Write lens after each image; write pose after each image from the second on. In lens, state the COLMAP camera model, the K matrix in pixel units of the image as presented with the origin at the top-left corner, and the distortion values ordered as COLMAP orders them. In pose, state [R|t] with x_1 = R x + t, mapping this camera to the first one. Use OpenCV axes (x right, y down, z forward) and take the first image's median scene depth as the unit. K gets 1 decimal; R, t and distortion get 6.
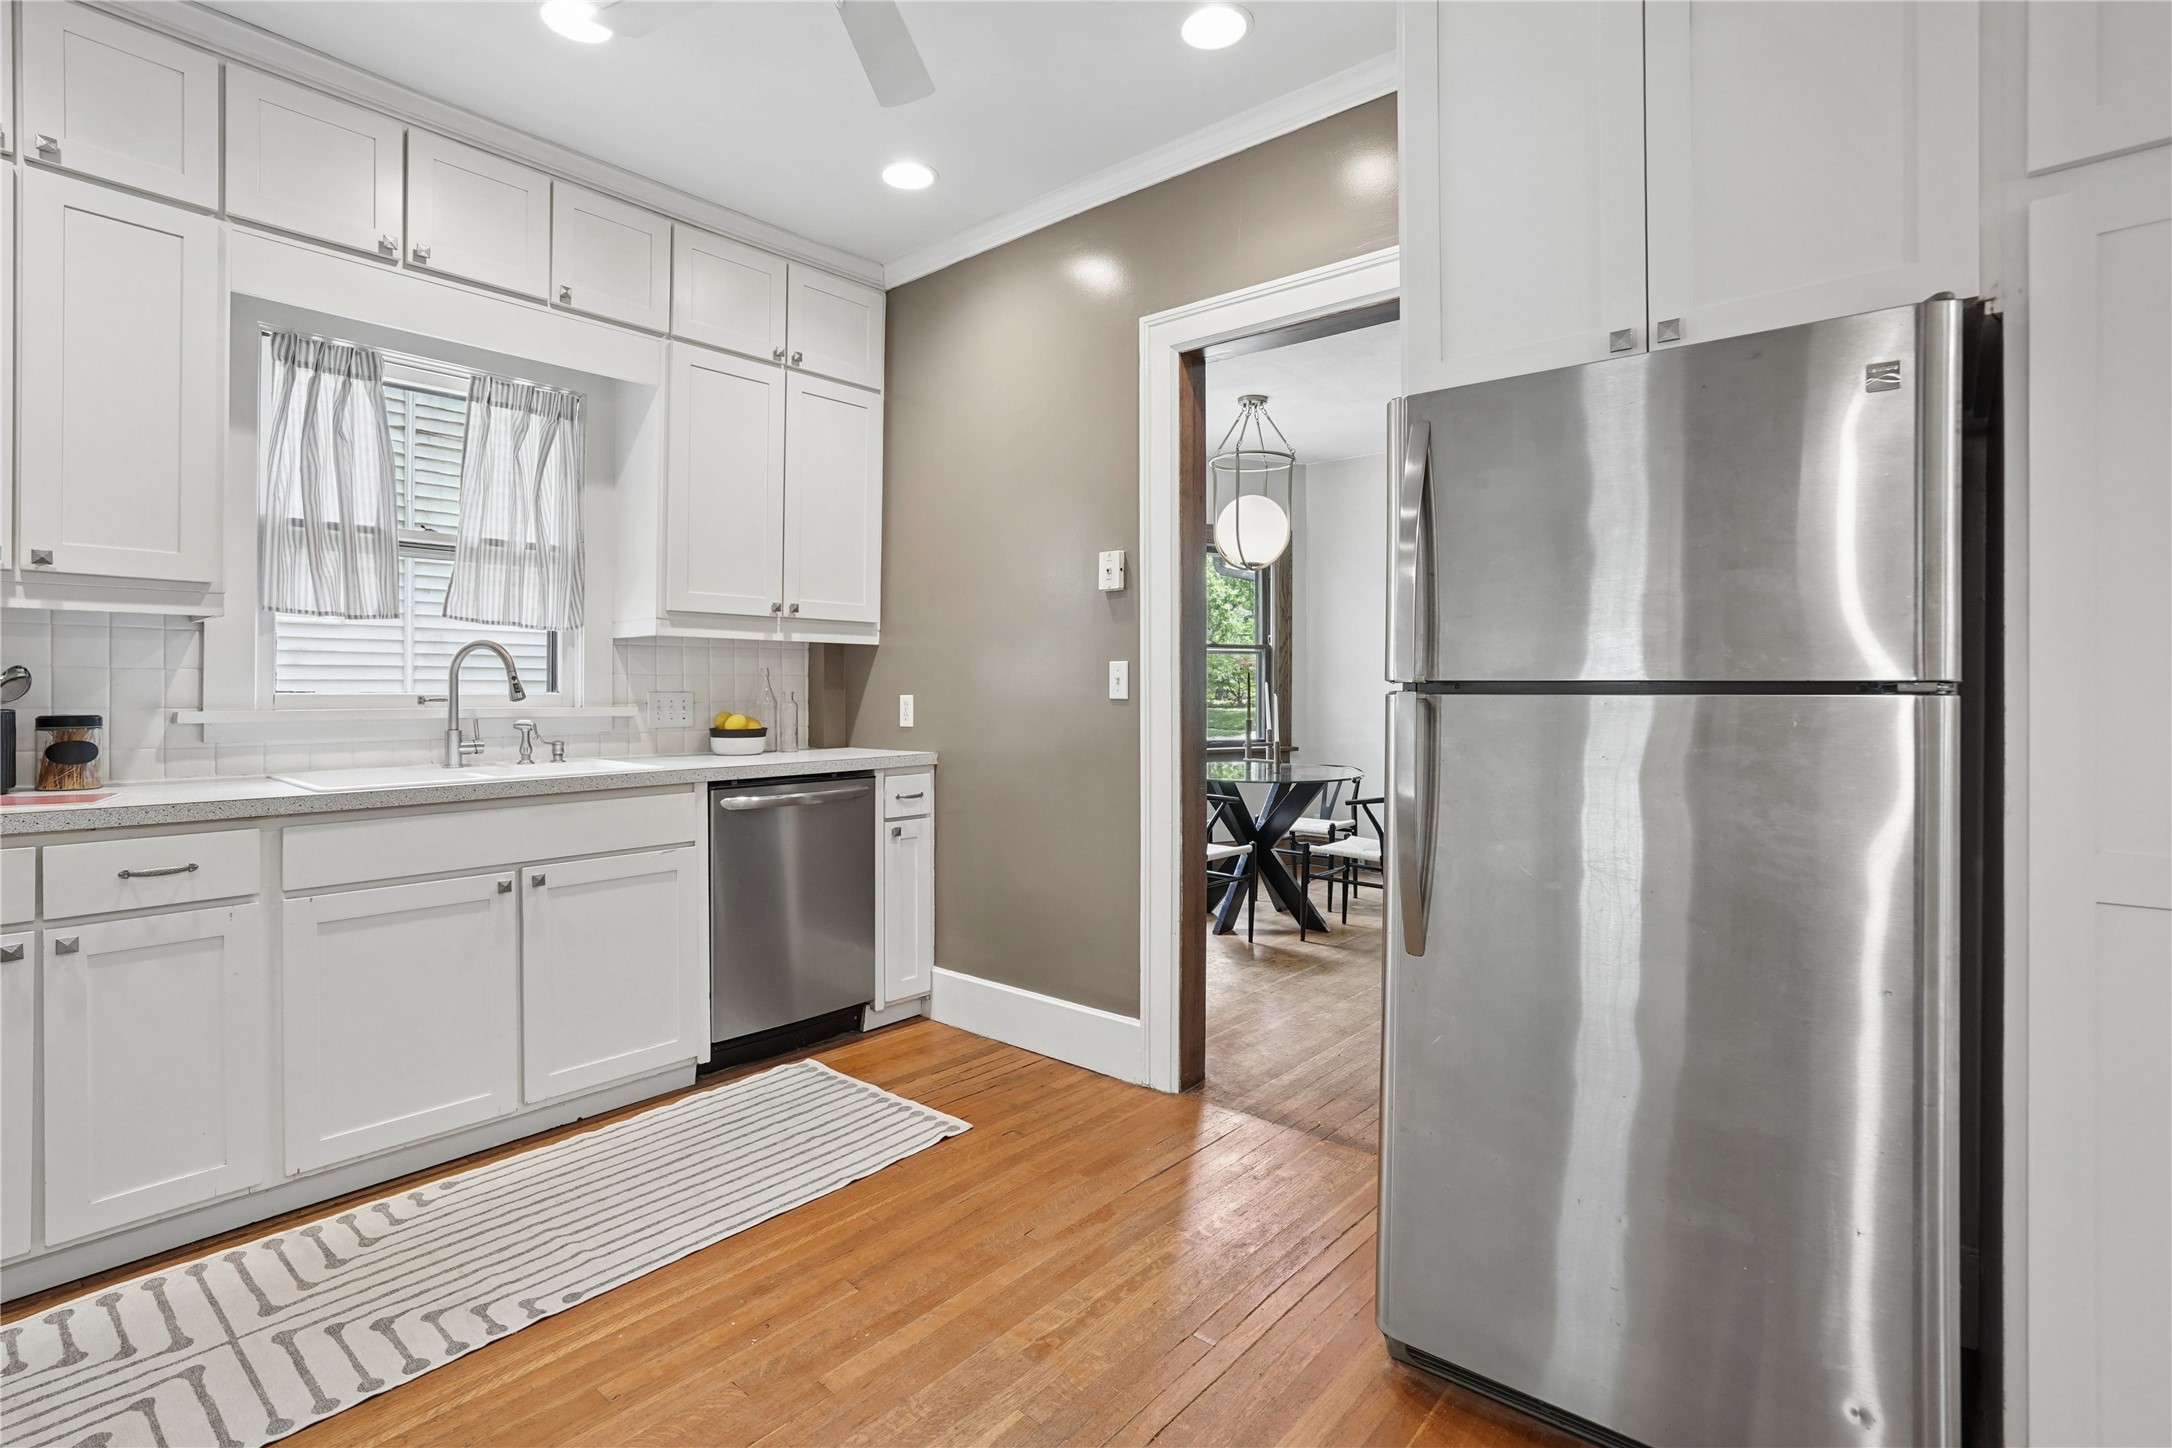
lens RADIAL K [[1036.4, 0, 1074.7], [0, 1036.4, 702.4], [0, 0, 1]] dist [-0.050682, 0.018351]
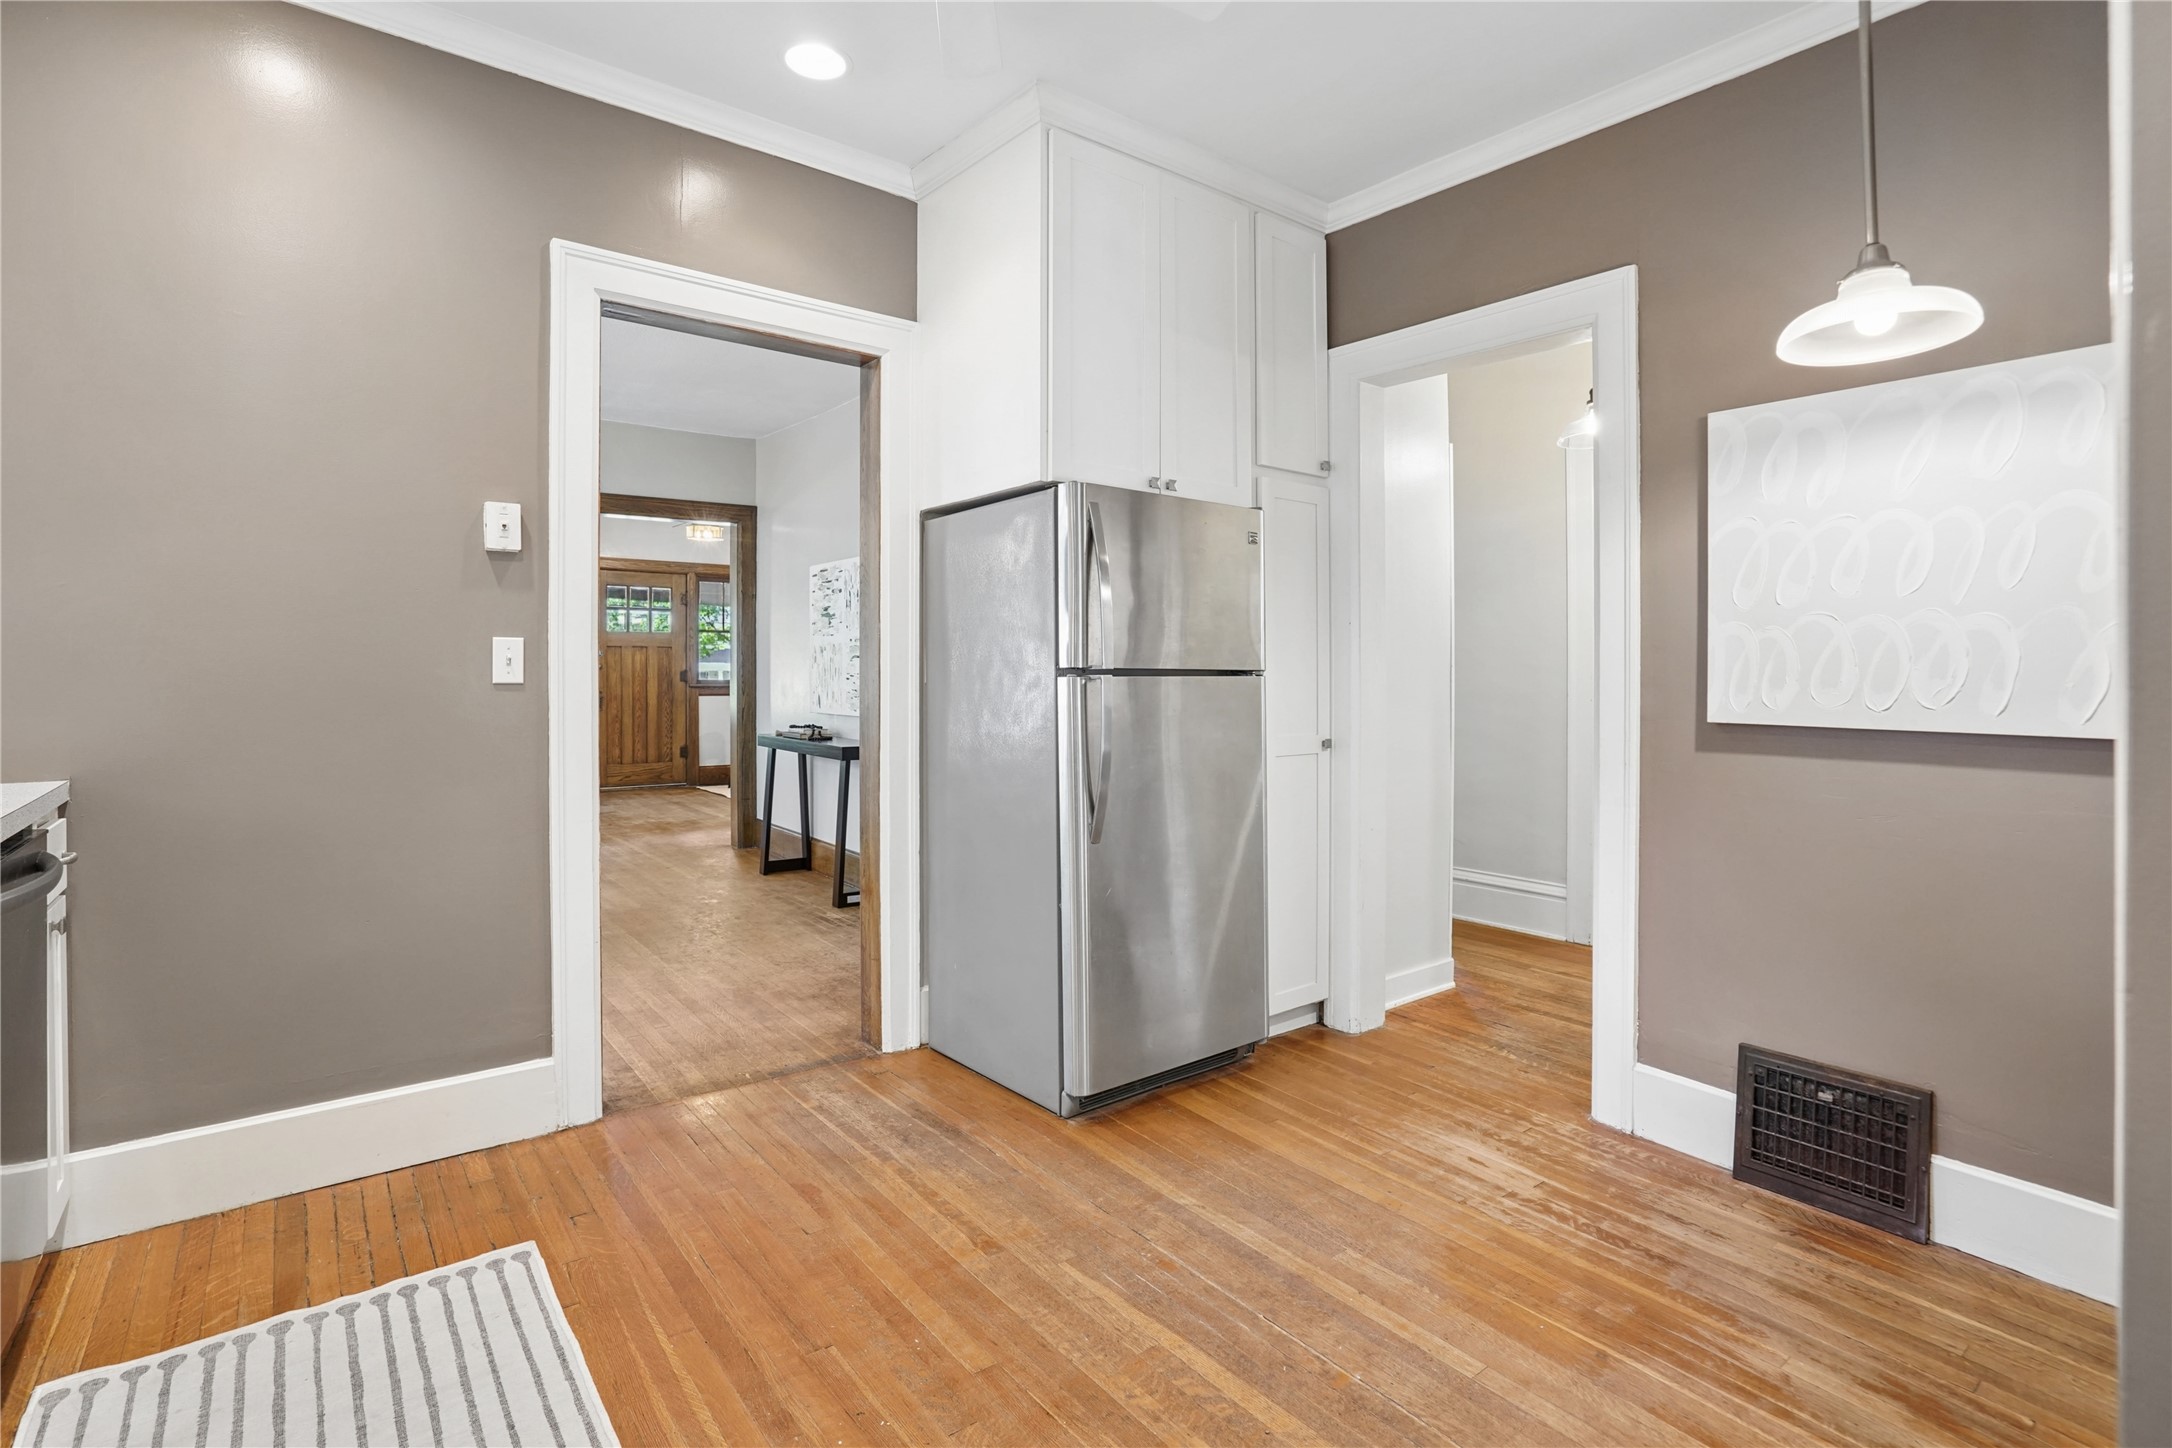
lens RADIAL K [[1030.4, 0, 1110.3], [0, 1030.4, 667.0], [0, 0, 1]] dist [0.002228, 0.001195]
pose [[0.196946, -0.005141, 0.980401, -0.731884], [0.004103, 0.999982, 0.004420, -0.019515], [-0.980406, 0.003152, 0.196963, 0.399066]]
